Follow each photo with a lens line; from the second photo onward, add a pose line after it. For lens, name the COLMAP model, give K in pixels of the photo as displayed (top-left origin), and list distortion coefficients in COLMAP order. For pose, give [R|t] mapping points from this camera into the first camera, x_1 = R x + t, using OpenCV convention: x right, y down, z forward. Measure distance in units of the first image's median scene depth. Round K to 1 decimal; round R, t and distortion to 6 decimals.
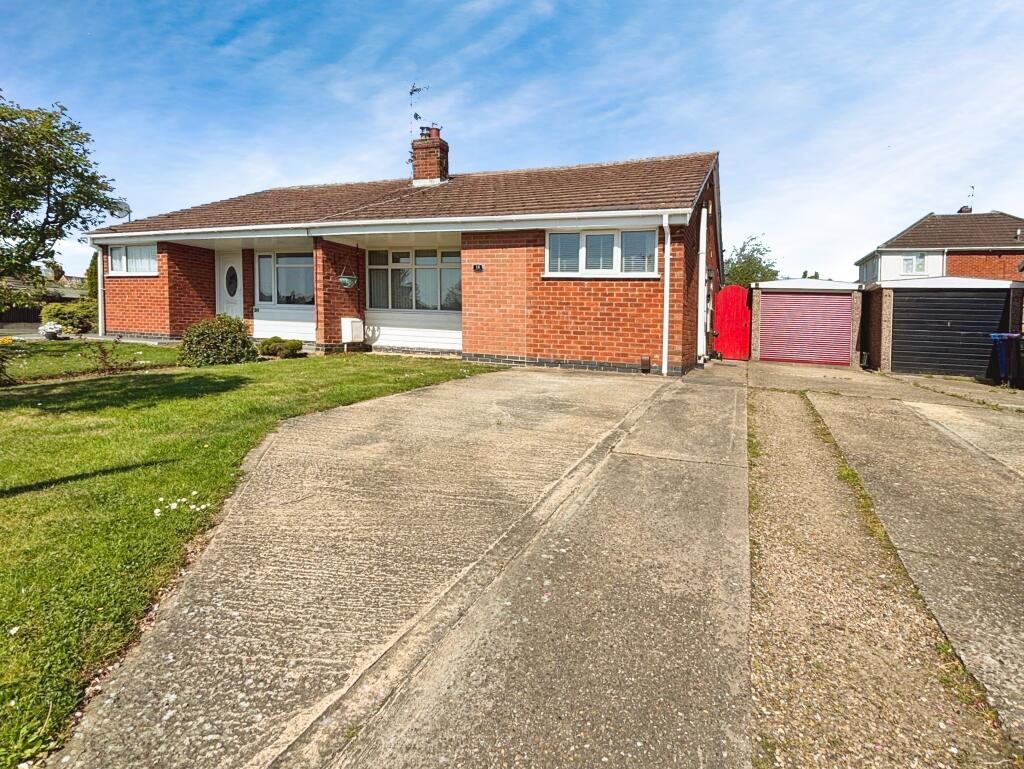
lens RADIAL K [[537.3, 0, 514.3], [0, 537.3, 374.6], [0, 0, 1]] dist [0.003142, 0.000263]
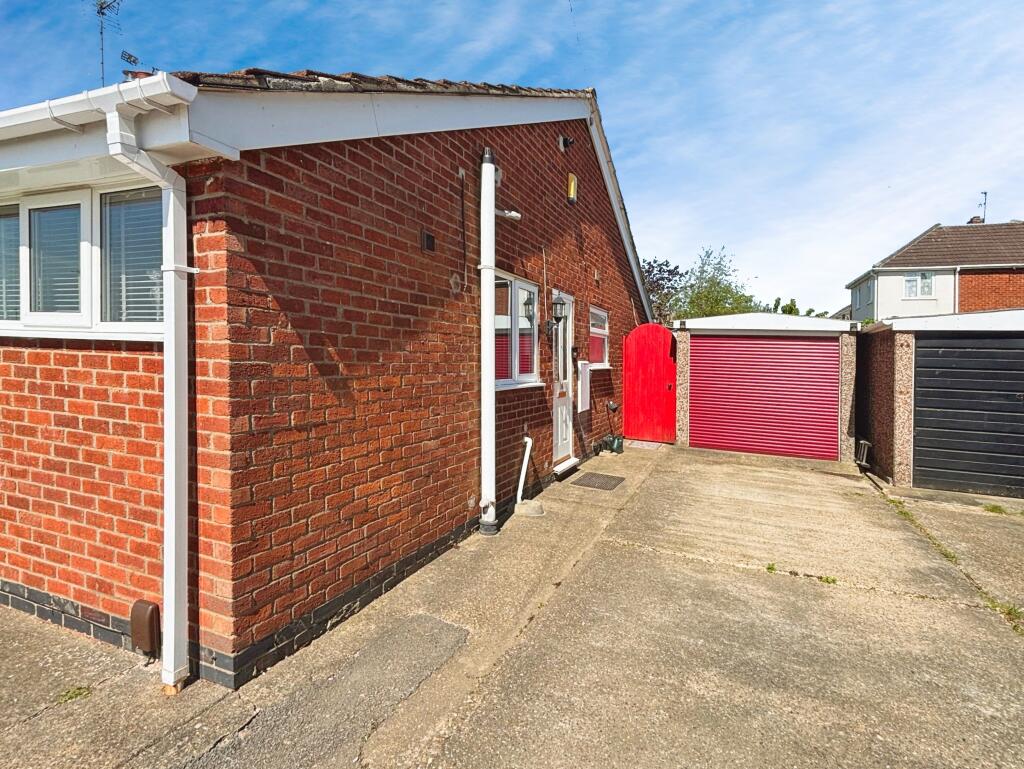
lens RADIAL K [[537.3, 0, 510.1], [0, 537.3, 395.3], [0, 0, 1]] dist [0.003142, 0.000263]
pose [[0.999924, -0.012176, 0.001935, 0.270932], [0.012196, 0.999866, -0.010882, -0.086940], [-0.001802, 0.010905, 0.999939, 0.421564]]
